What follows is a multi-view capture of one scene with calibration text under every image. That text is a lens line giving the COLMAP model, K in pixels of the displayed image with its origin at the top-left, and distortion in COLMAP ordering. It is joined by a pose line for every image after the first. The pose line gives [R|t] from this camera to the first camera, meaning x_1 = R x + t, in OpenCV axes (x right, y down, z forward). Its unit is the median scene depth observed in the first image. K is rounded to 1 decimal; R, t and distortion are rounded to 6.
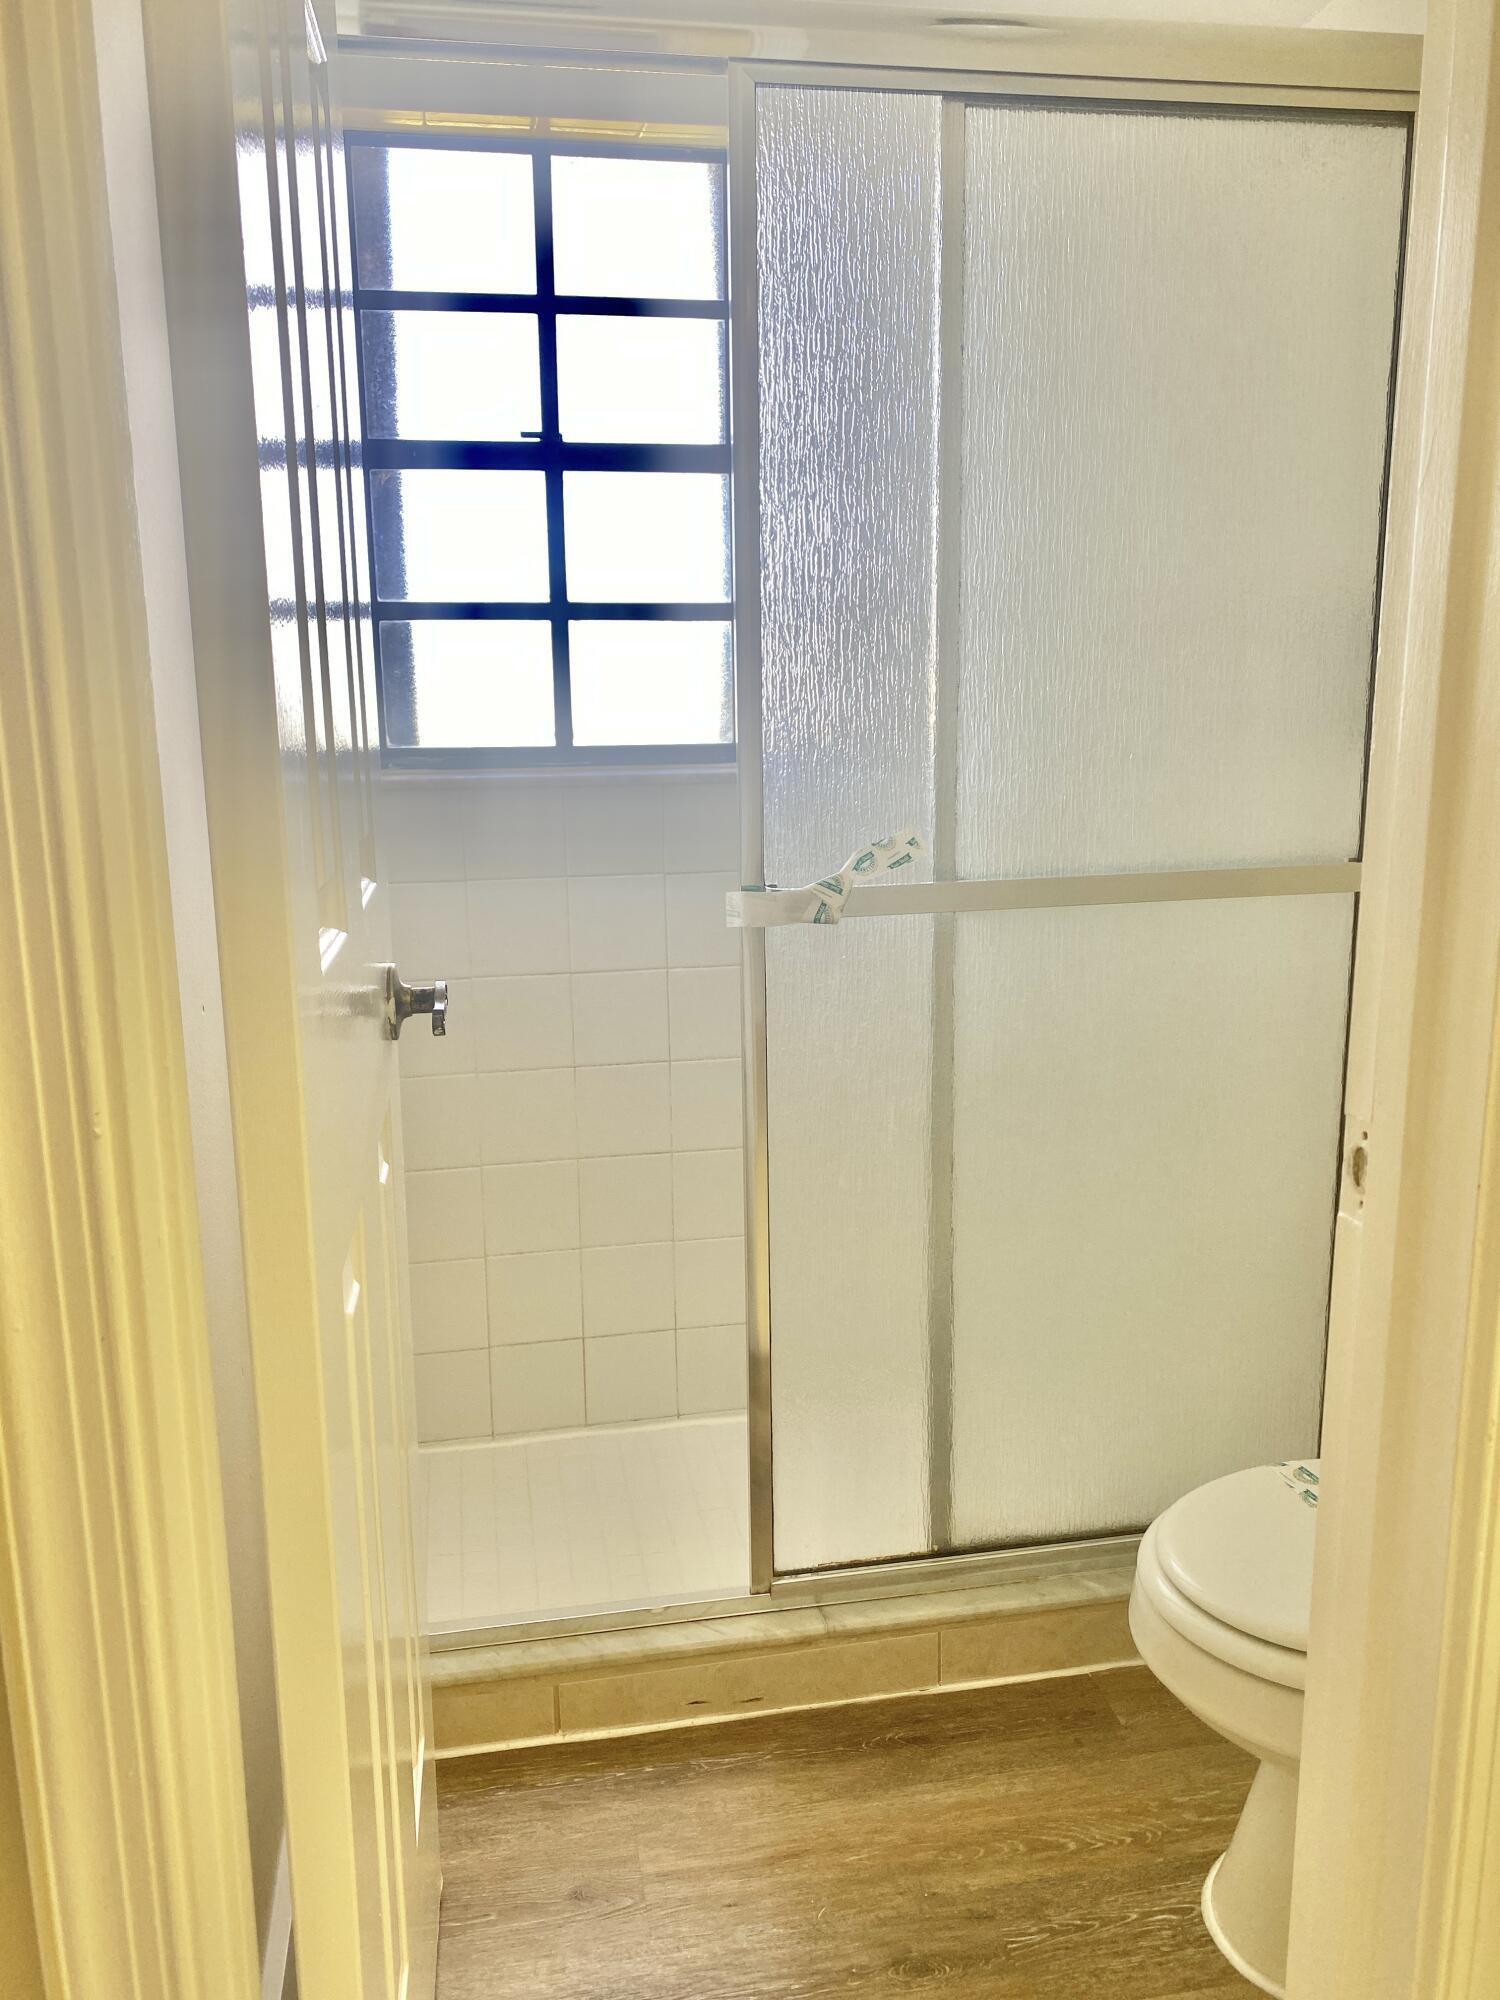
lens RADIAL K [[1519.8, 0, 754.6], [0, 1519.8, 1005.9], [0, 0, 1]] dist [0.035459, -0.037577]
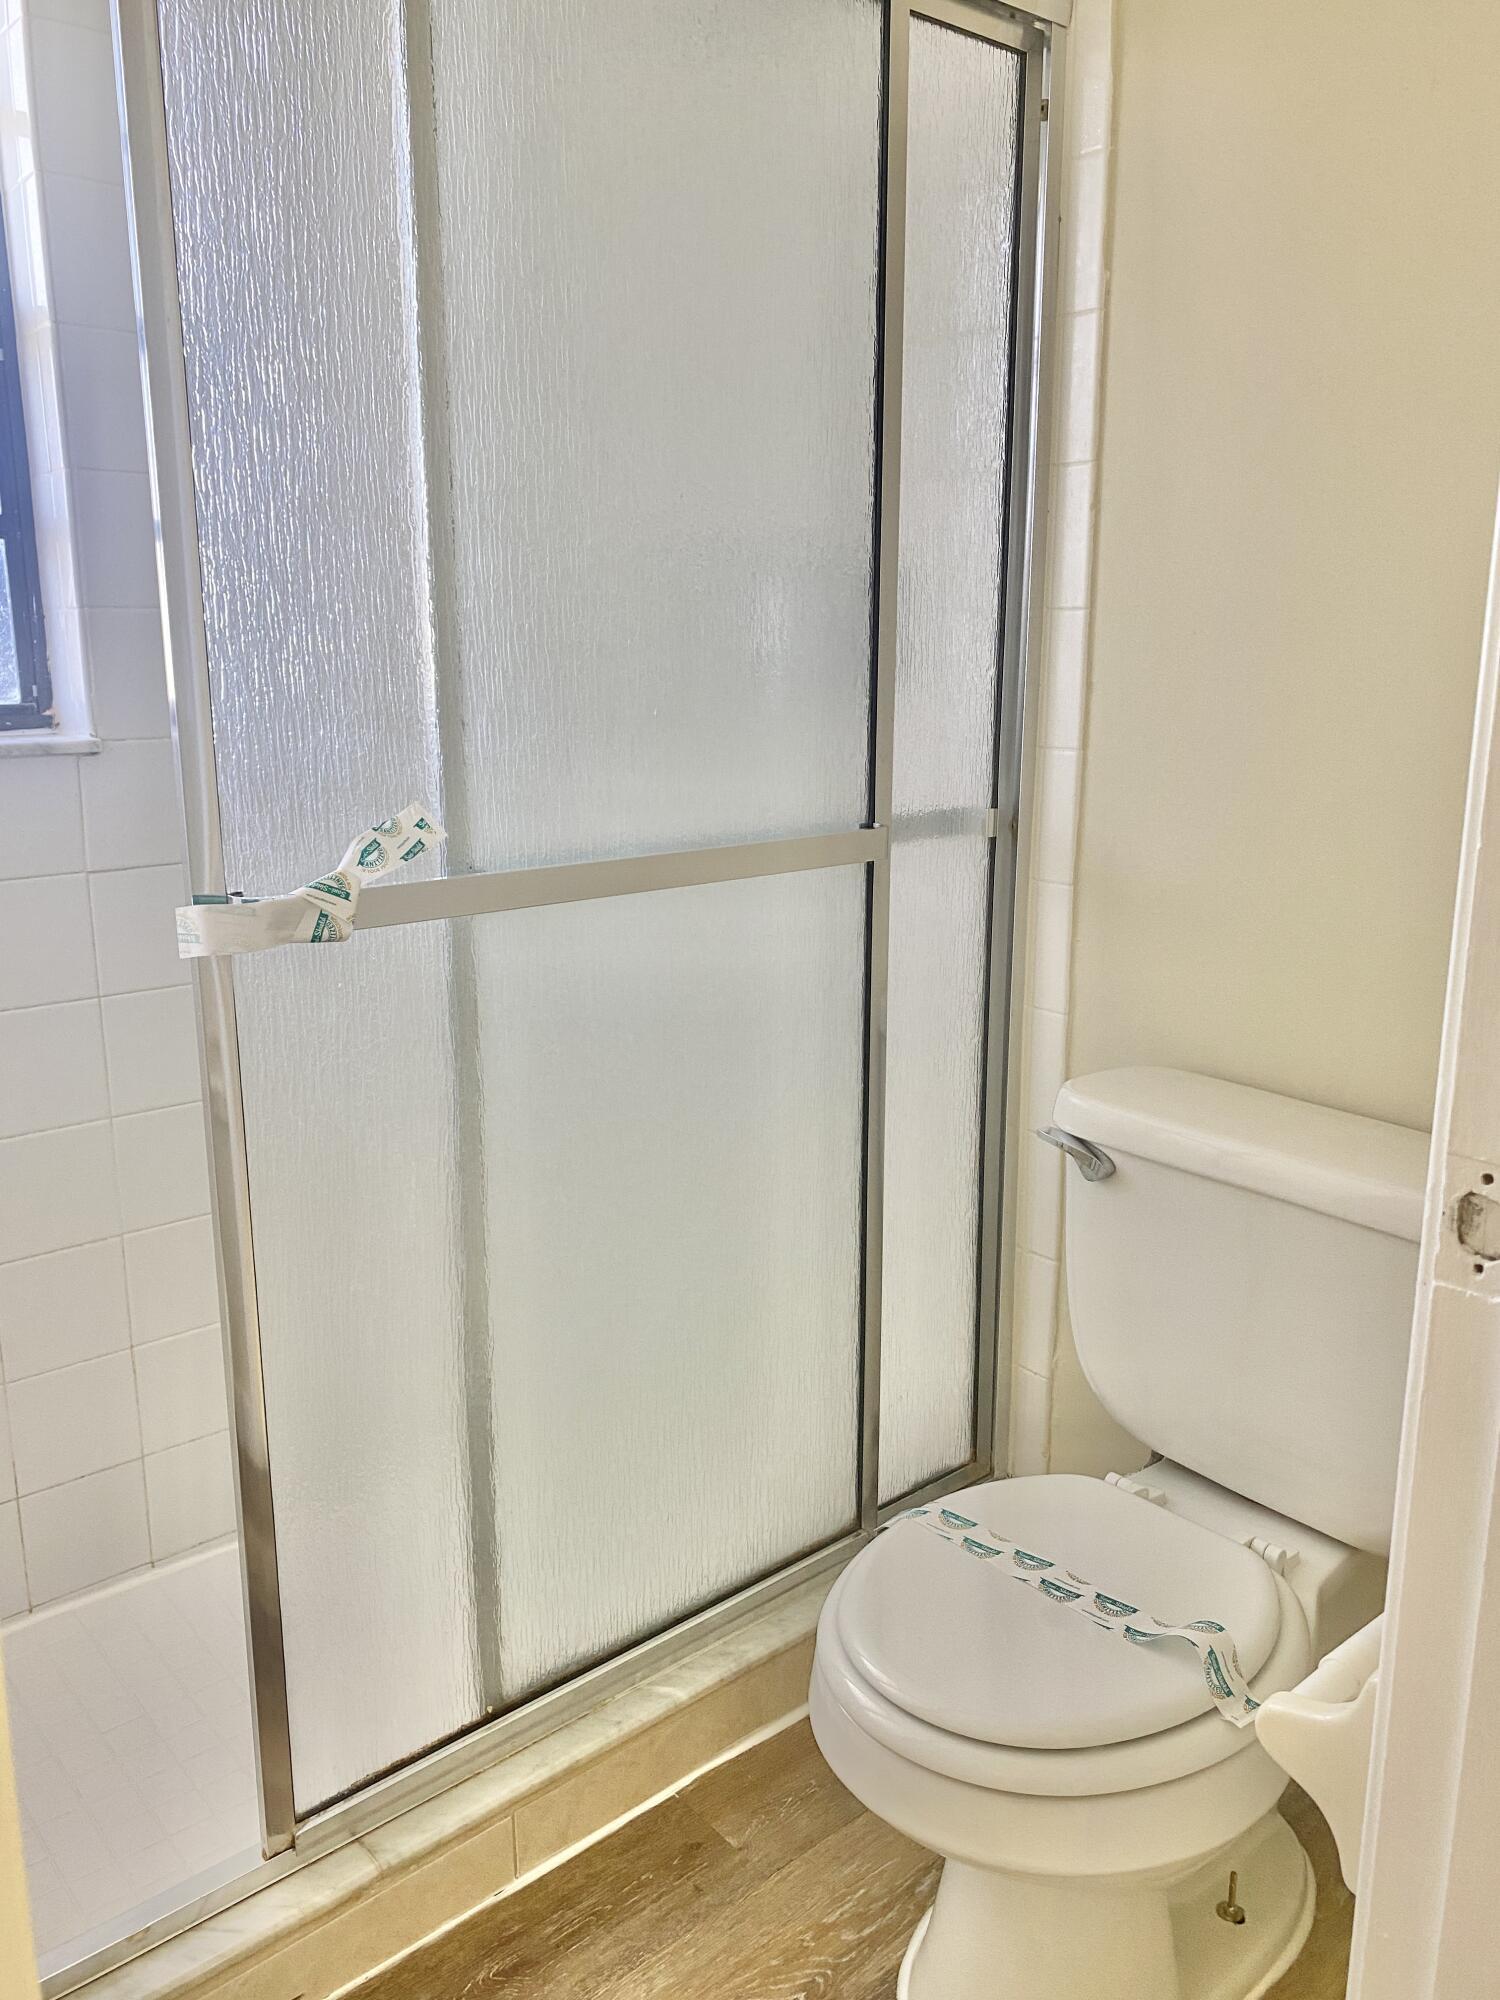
lens RADIAL K [[1519.8, 0, 751.9], [0, 1519.8, 1000.0], [0, 0, 1]] dist [0.035459, -0.037577]
pose [[0.863462, -0.098709, 0.494662, -0.137780], [0.094540, 0.994957, 0.033518, -0.030926], [-0.495475, 0.017824, 0.868439, 0.263256]]
